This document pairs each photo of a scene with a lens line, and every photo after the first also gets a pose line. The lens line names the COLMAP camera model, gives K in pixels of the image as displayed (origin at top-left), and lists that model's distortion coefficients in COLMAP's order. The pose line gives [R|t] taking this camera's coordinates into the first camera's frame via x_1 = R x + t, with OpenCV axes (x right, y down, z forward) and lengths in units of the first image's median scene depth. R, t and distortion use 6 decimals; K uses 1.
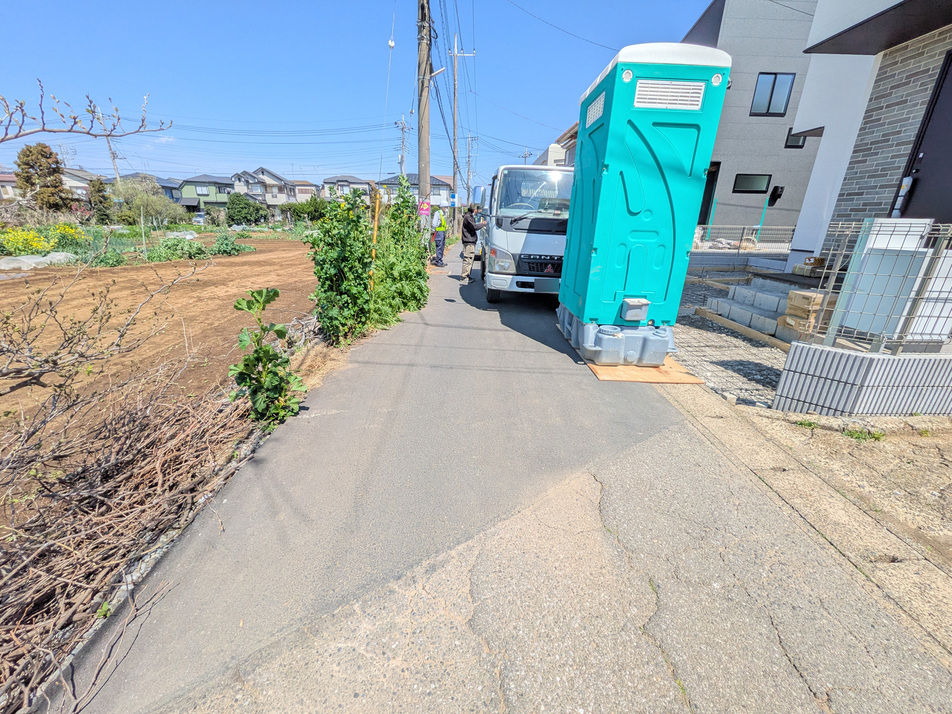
lens RADIAL K [[378.0, 0, 477.9], [0, 378.0, 355.9], [0, 0, 1]] dist [-0.002122, 0.000619]
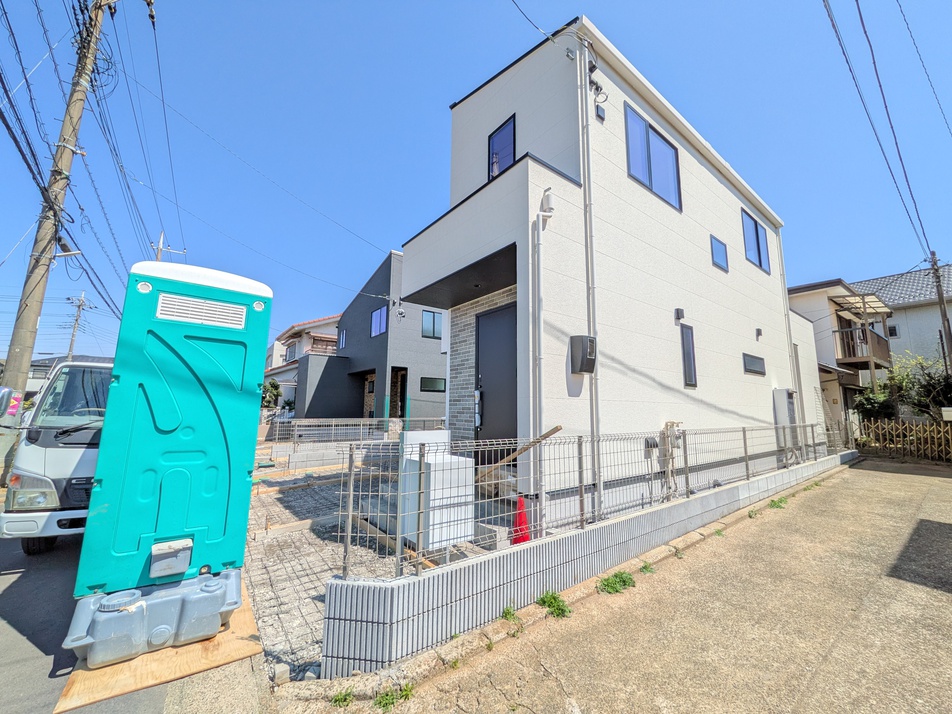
lens RADIAL K [[378.0, 0, 477.9], [0, 378.0, 355.9], [0, 0, 1]] dist [-0.002122, 0.000619]
pose [[0.810760, 0.075380, 0.580505, 0.326028], [0.203504, 0.893525, -0.400250, -0.043654], [-0.548866, 0.442642, 0.709094, -0.004324]]
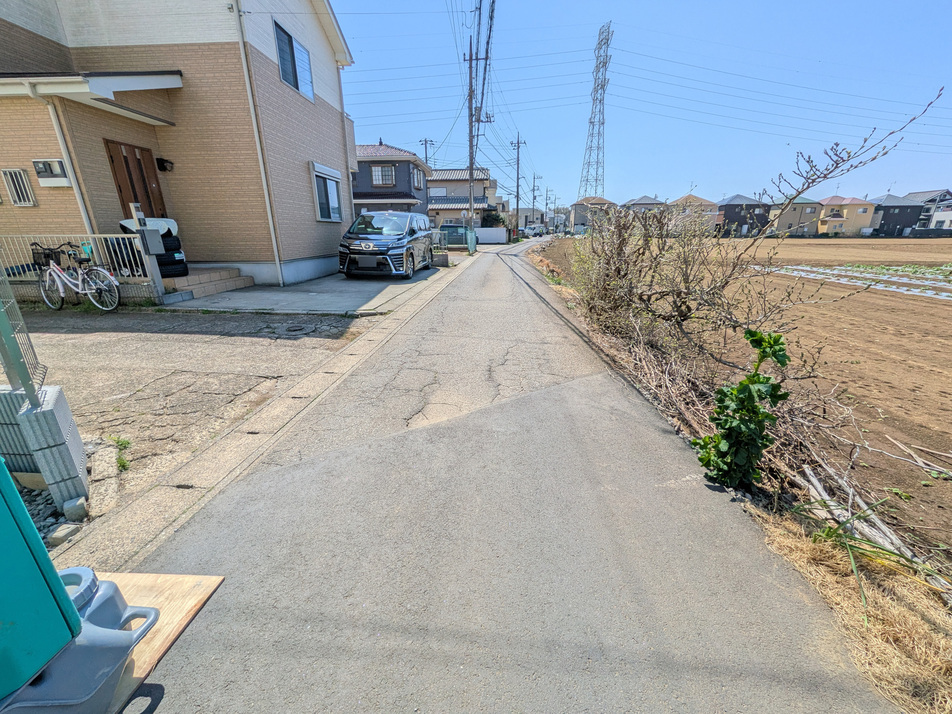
lens RADIAL K [[378.0, 0, 477.9], [0, 378.0, 355.9], [0, 0, 1]] dist [-0.002122, 0.000619]
pose [[-0.997022, -0.035922, 0.068236, -0.011973], [0.014100, 0.785029, 0.619298, -0.300146], [-0.075814, 0.618416, -0.782185, 0.793721]]
